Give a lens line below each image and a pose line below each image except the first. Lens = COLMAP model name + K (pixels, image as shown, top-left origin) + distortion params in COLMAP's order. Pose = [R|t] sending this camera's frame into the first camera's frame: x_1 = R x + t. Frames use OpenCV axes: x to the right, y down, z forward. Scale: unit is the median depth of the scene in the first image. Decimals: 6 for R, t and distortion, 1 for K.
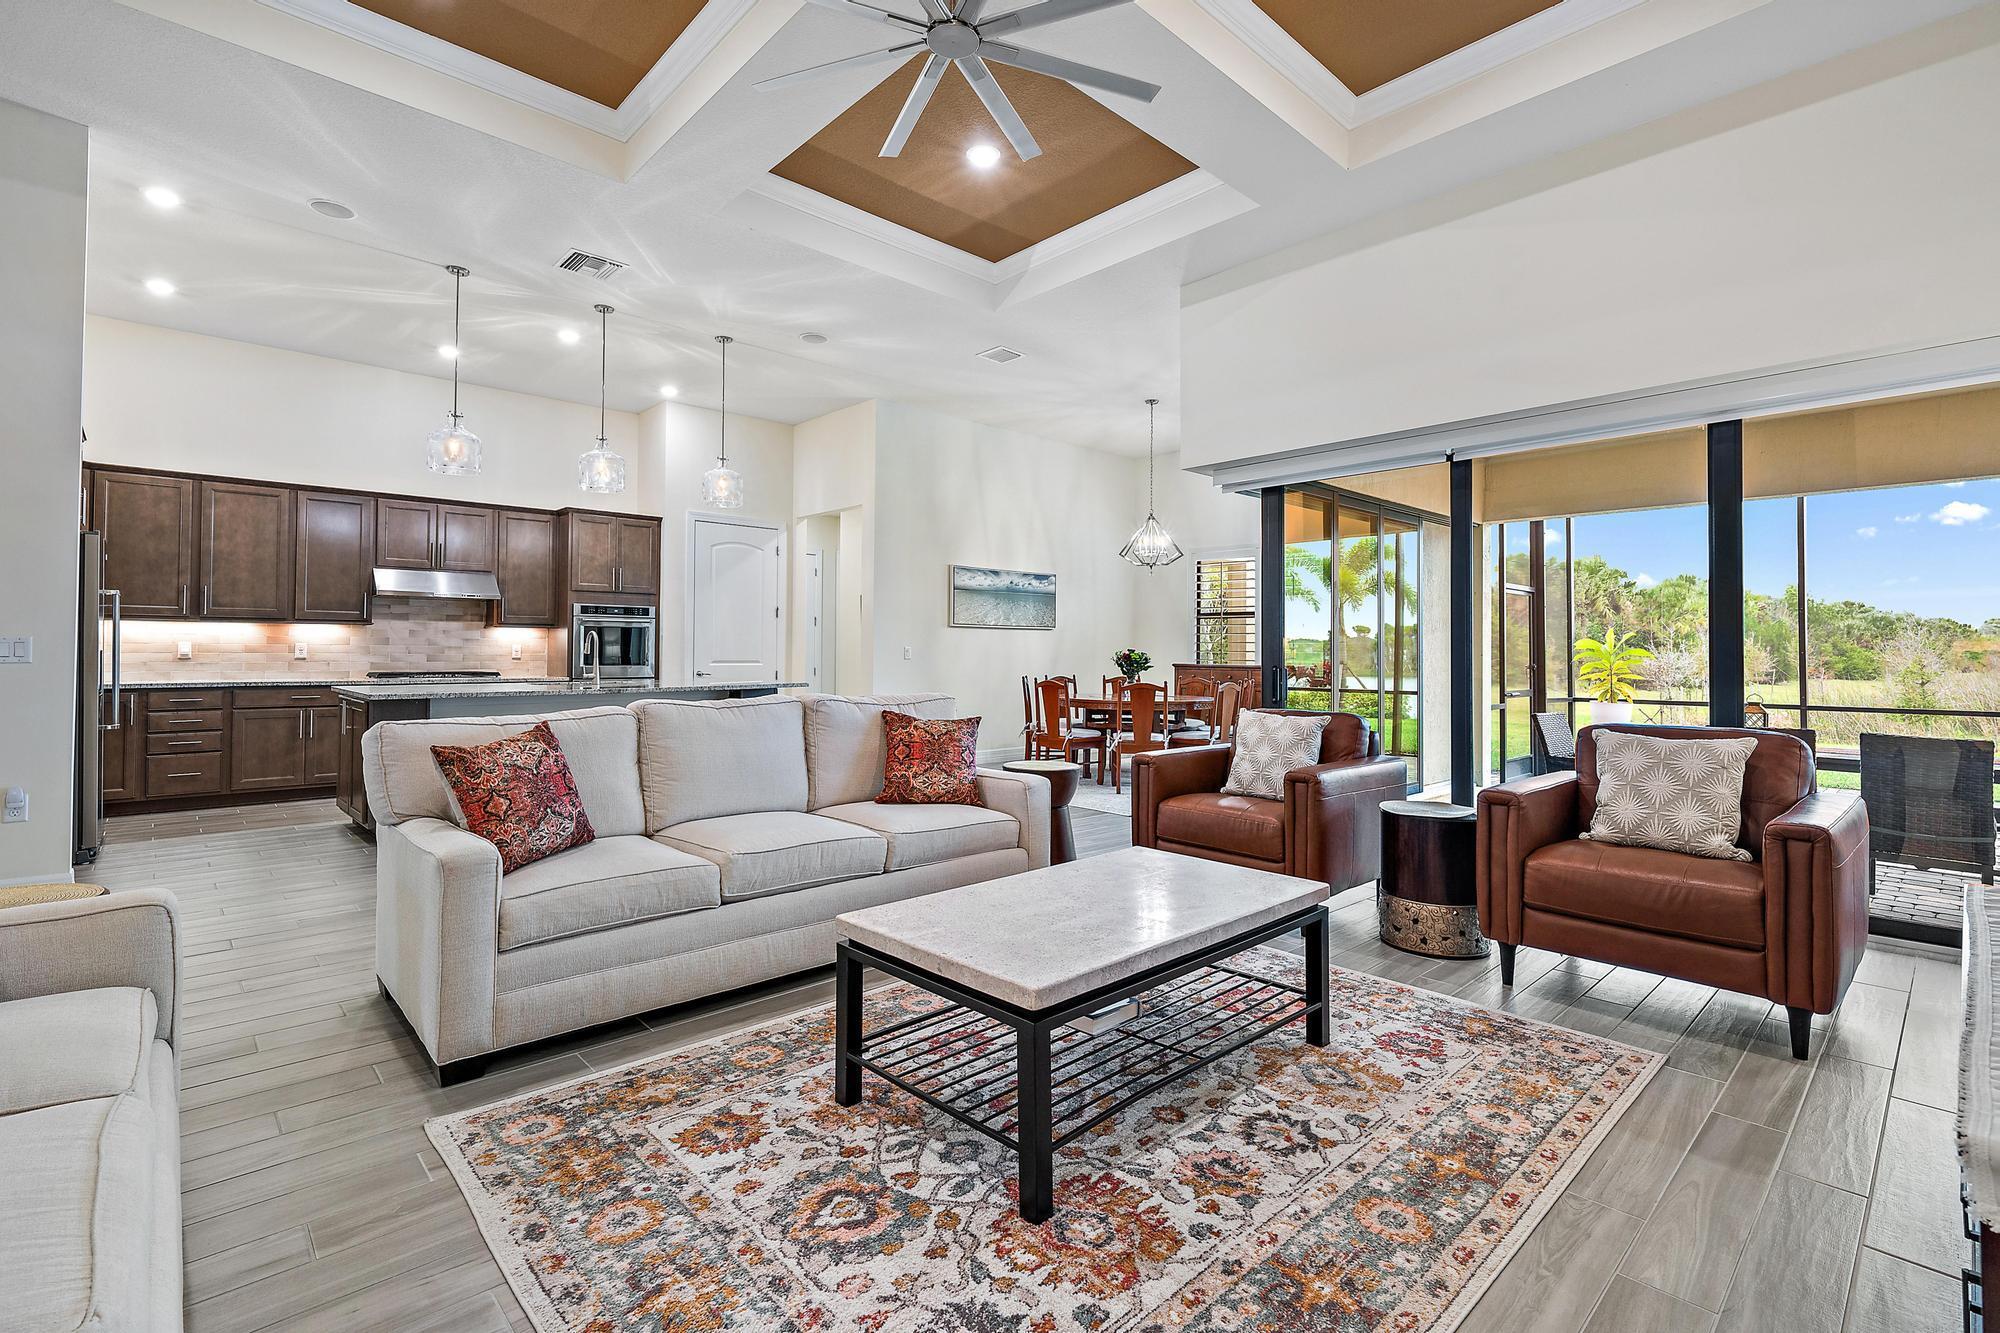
lens RADIAL K [[912.8, 0, 1016.0], [0, 912.8, 637.0], [0, 0, 1]] dist [0.002235, 0.001271]
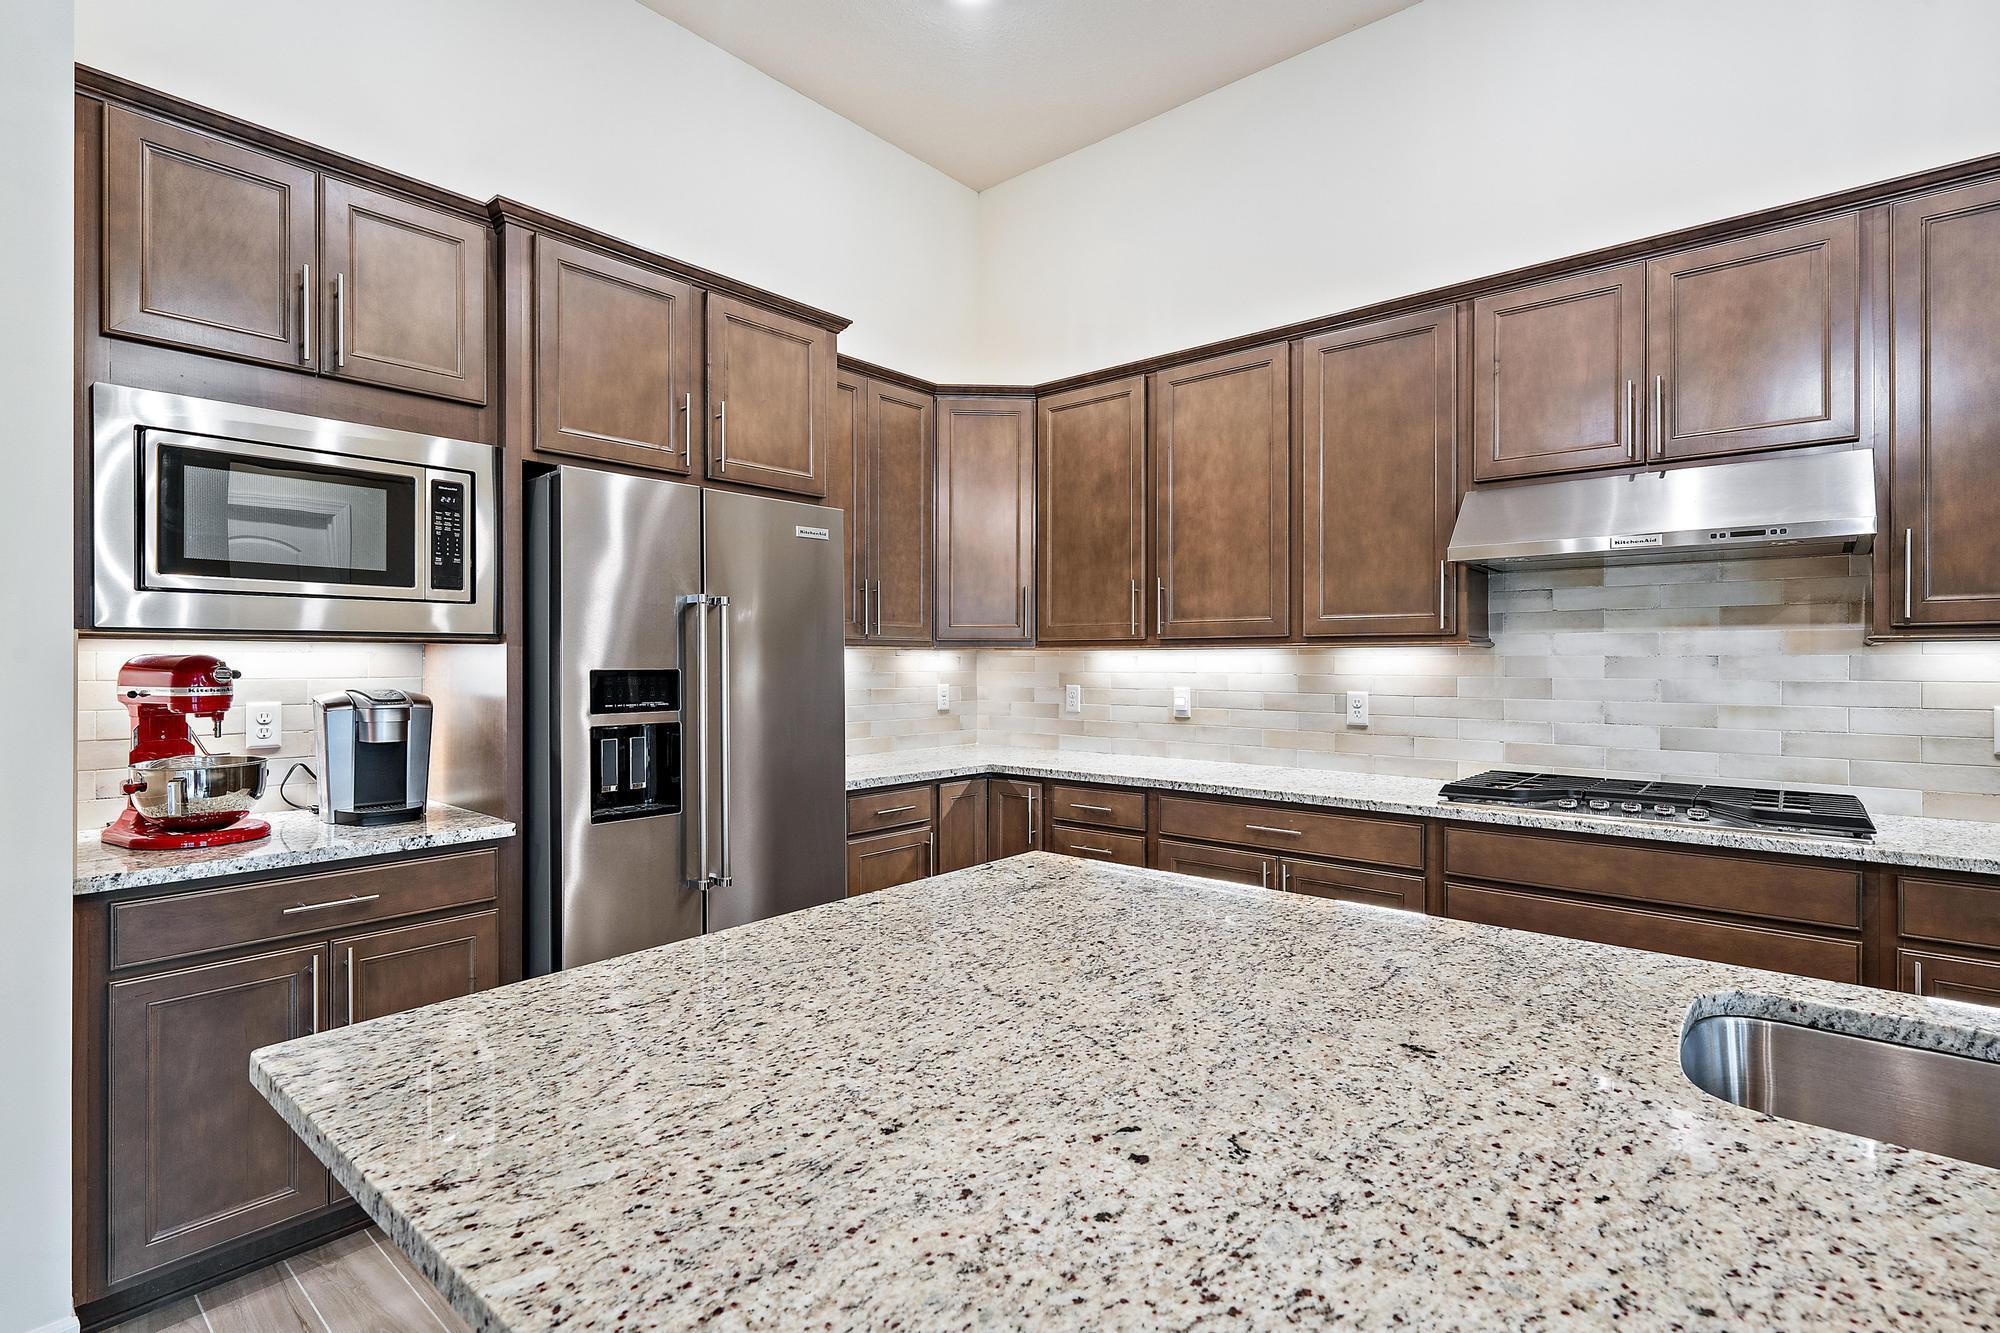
lens RADIAL K [[940.6, 0, 990.7], [0, 940.6, 659.5], [0, 0, 1]] dist [0.003986, 0.000292]
pose [[0.095652, -0.008247, -0.995381, -0.354841], [0.014288, 0.999874, -0.006912, -0.008120], [0.995312, -0.013561, 0.095758, 0.797485]]
